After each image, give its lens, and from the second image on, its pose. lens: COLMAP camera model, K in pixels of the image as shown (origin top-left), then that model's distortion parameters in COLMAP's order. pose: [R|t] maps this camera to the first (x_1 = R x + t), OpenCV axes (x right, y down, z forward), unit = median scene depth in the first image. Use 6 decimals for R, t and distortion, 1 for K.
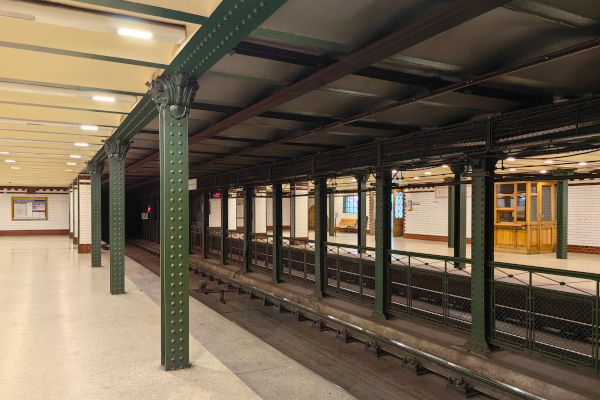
lens RADIAL K [[477.4, 0, 300.5], [0, 477.4, 204.1], [0, 0, 1]] dist [0.023948, -0.012666]
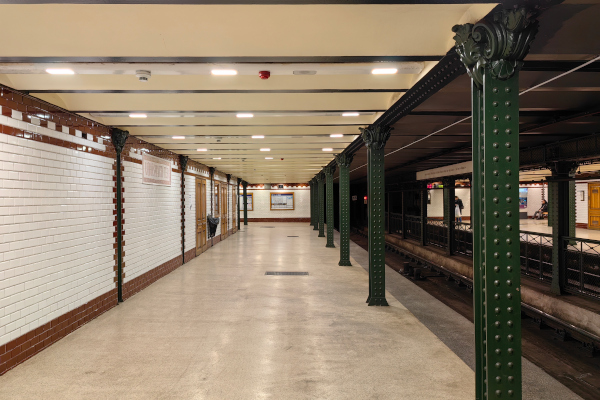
lens RADIAL K [[477.4, 0, 298.7], [0, 477.4, 201.4], [0, 0, 1]] dist [0.023948, -0.012666]
pose [[0.889358, -0.001150, -0.457209, 0.103787], [0.006970, 0.999915, 0.011042, -0.002692], [0.457158, -0.013007, 0.889291, -0.206651]]
